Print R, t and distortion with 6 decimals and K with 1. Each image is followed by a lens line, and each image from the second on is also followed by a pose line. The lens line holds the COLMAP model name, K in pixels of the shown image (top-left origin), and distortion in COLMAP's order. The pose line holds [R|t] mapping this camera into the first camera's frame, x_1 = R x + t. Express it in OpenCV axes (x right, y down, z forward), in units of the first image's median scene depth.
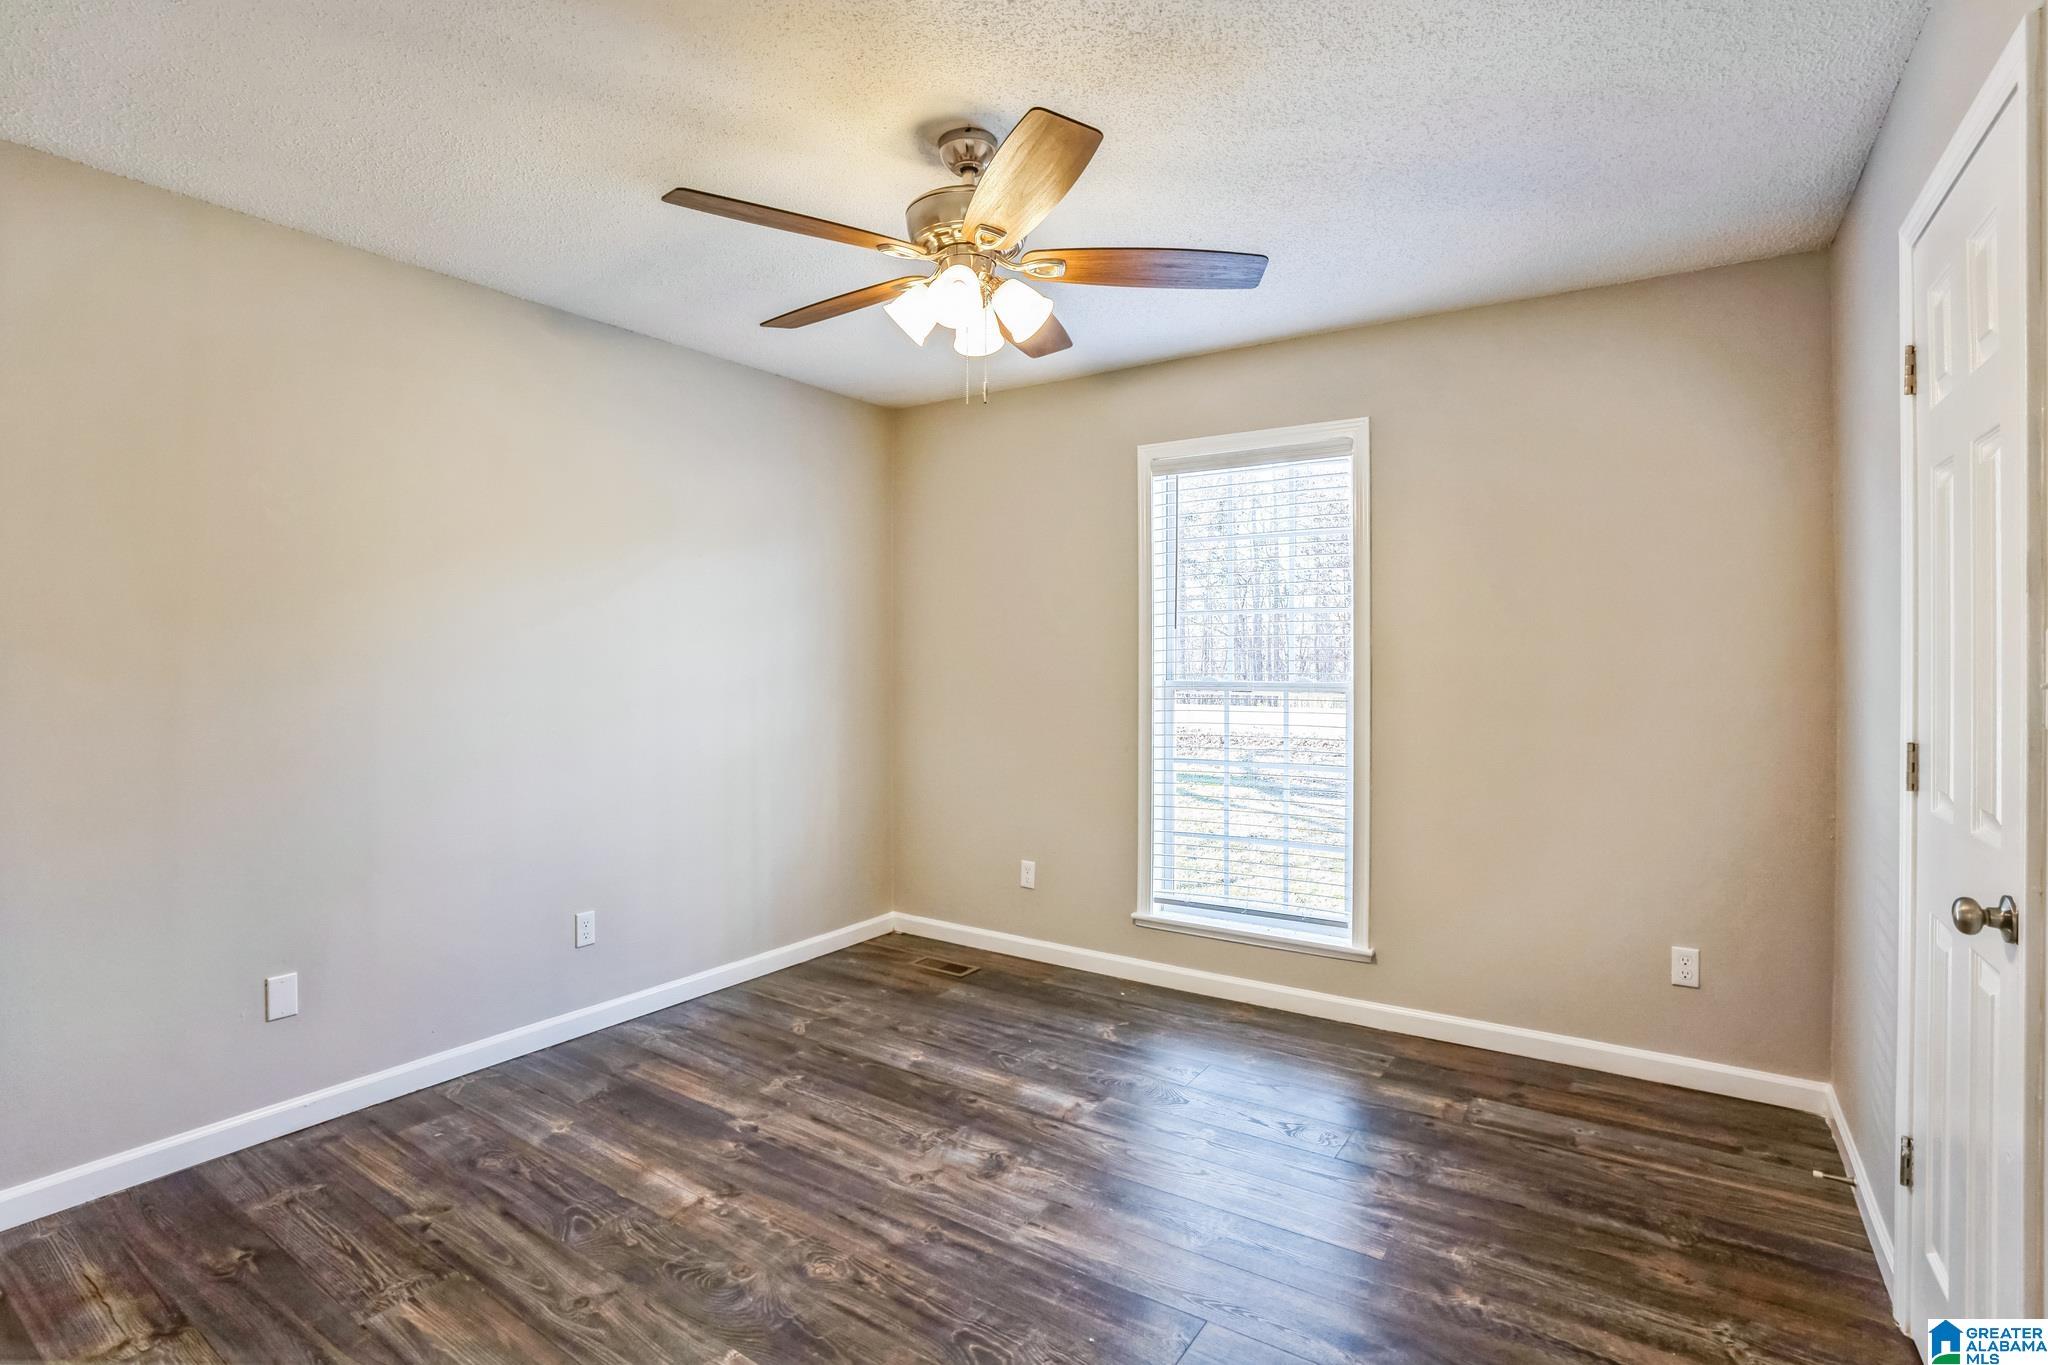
lens RADIAL K [[974.1, 0, 1003.0], [0, 974.1, 667.5], [0, 0, 1]] dist [-0.047799, 0.028977]
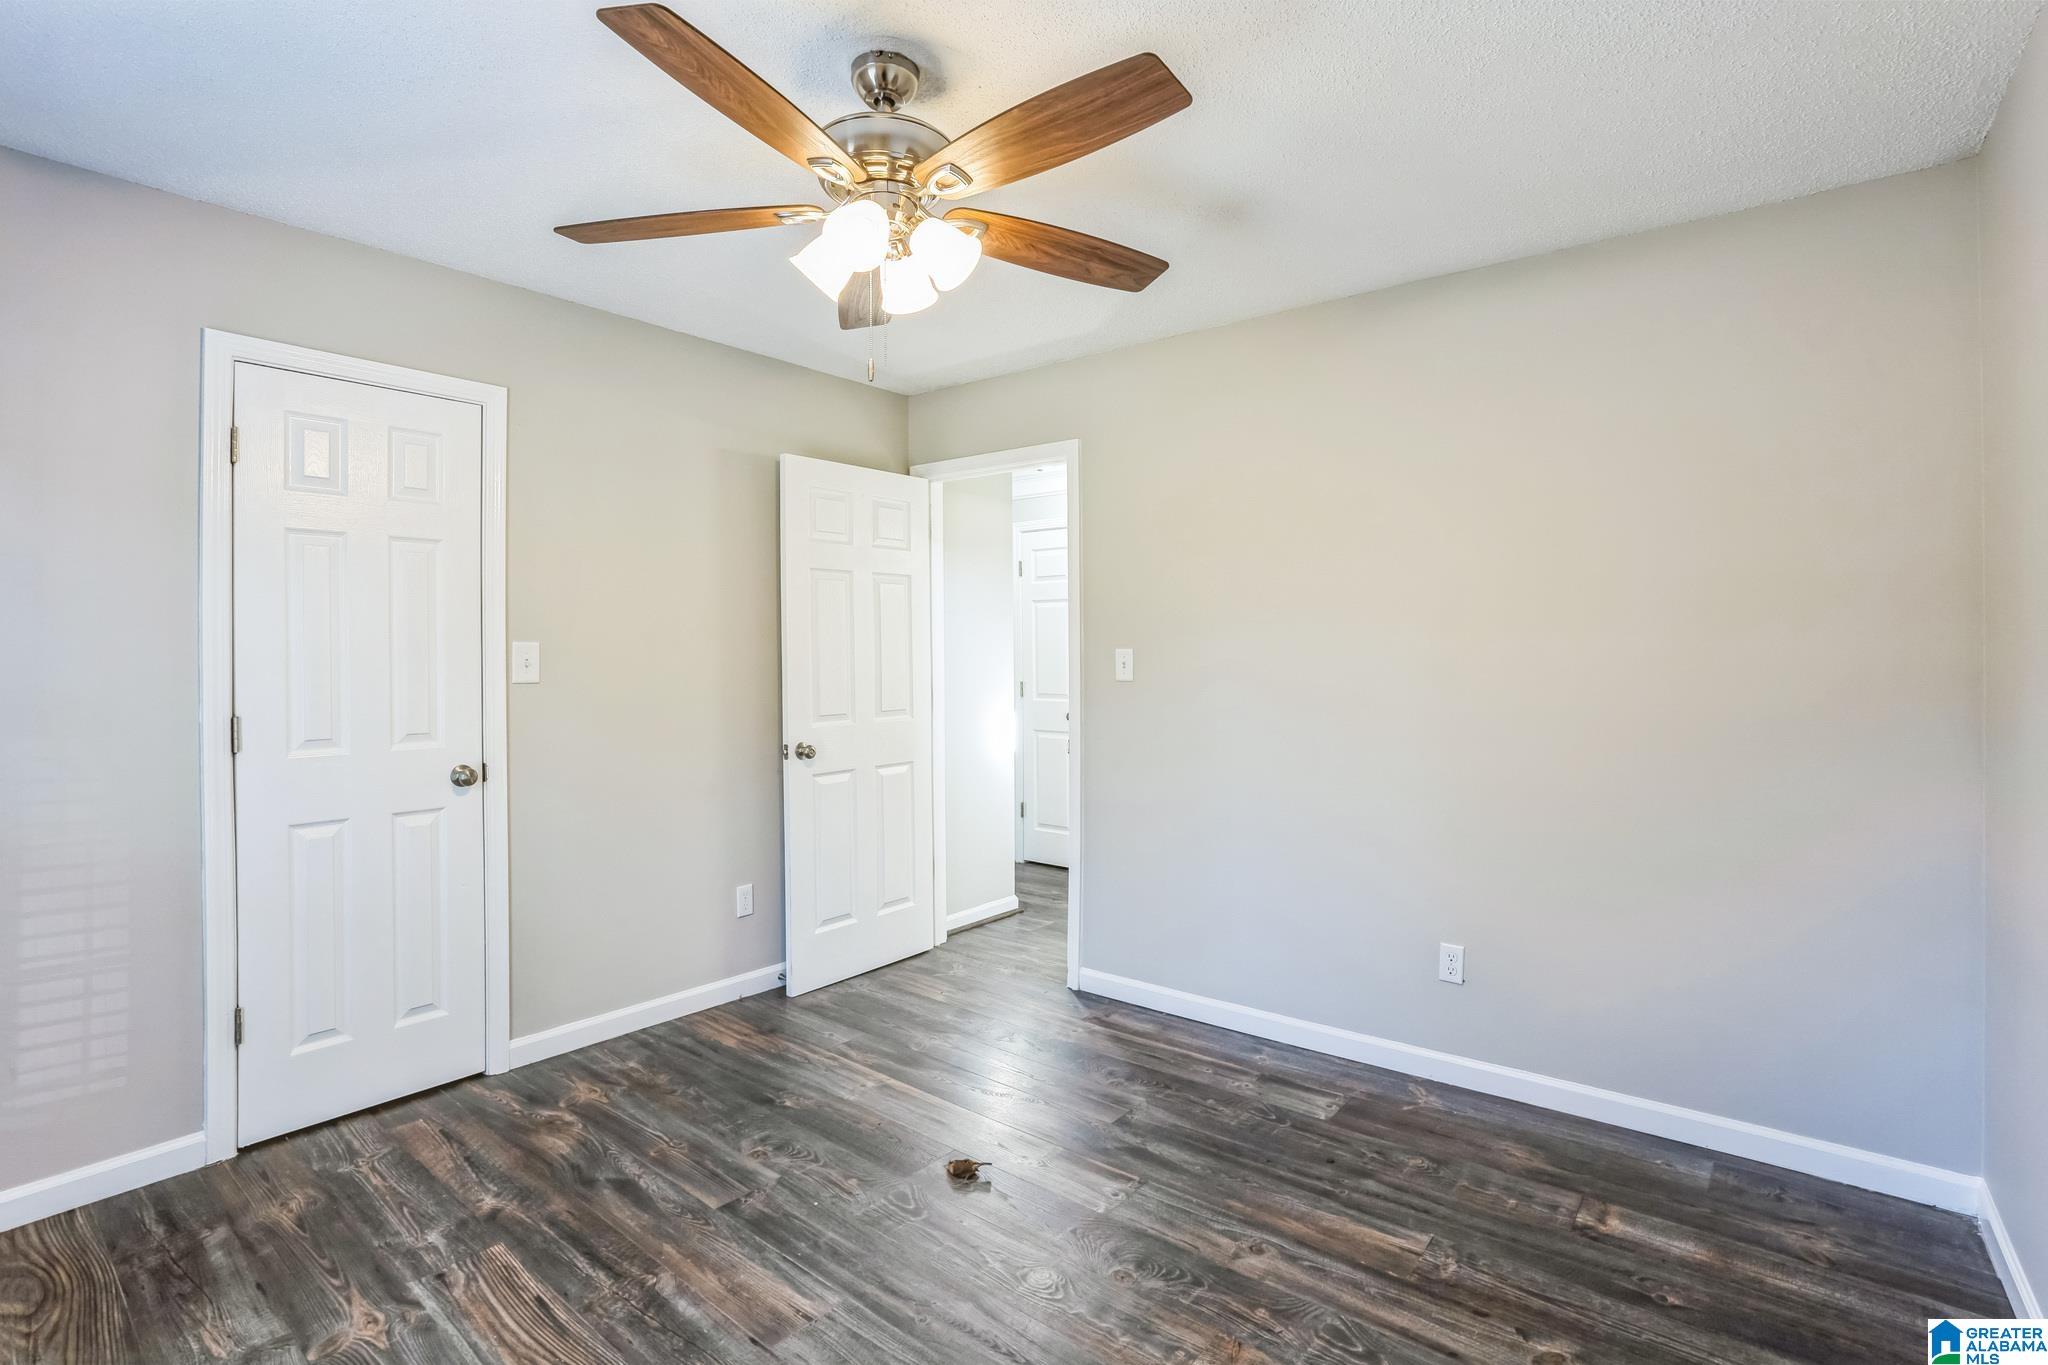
lens RADIAL K [[991.9, 0, 1024.4], [0, 991.9, 648.7], [0, 0, 1]] dist [-0.001445, -0.000094]
pose [[-0.996734, 0.003094, 0.080698, -0.196666], [0.003369, 0.999989, 0.003267, -0.018612], [-0.080687, 0.003528, -0.996733, 1.561732]]
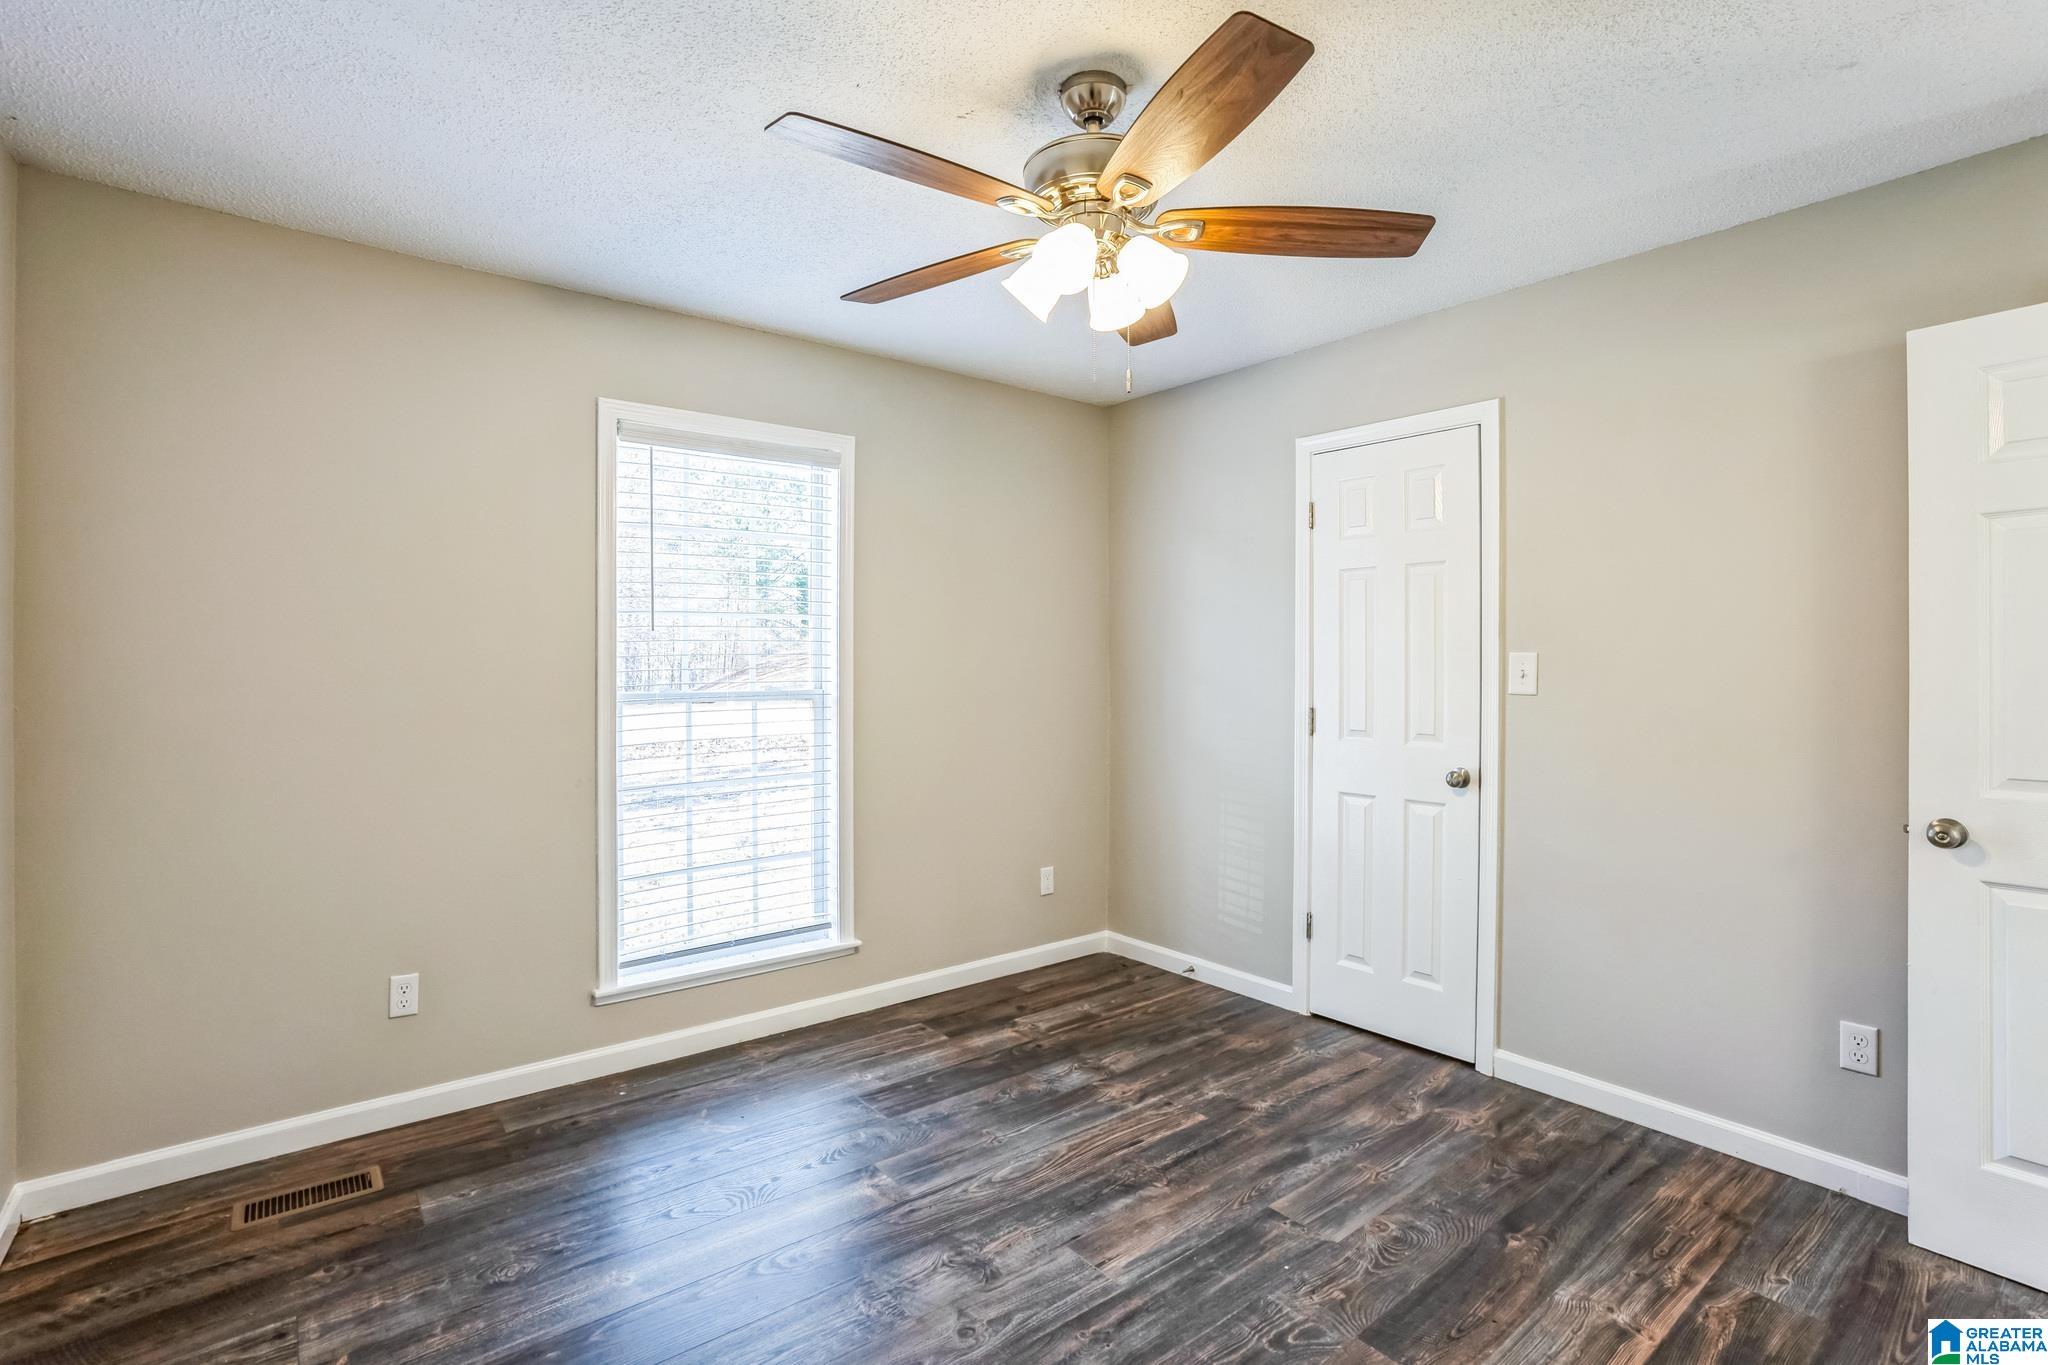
lens RADIAL K [[974.1, 0, 1003.0], [0, 974.1, 667.5], [0, 0, 1]] dist [-0.047799, 0.028977]
pose [[0.294820, -0.001890, 0.955551, -0.757037], [0.003503, 0.999993, 0.000897, -0.011783], [-0.955546, 0.003083, 0.294825, 0.677666]]
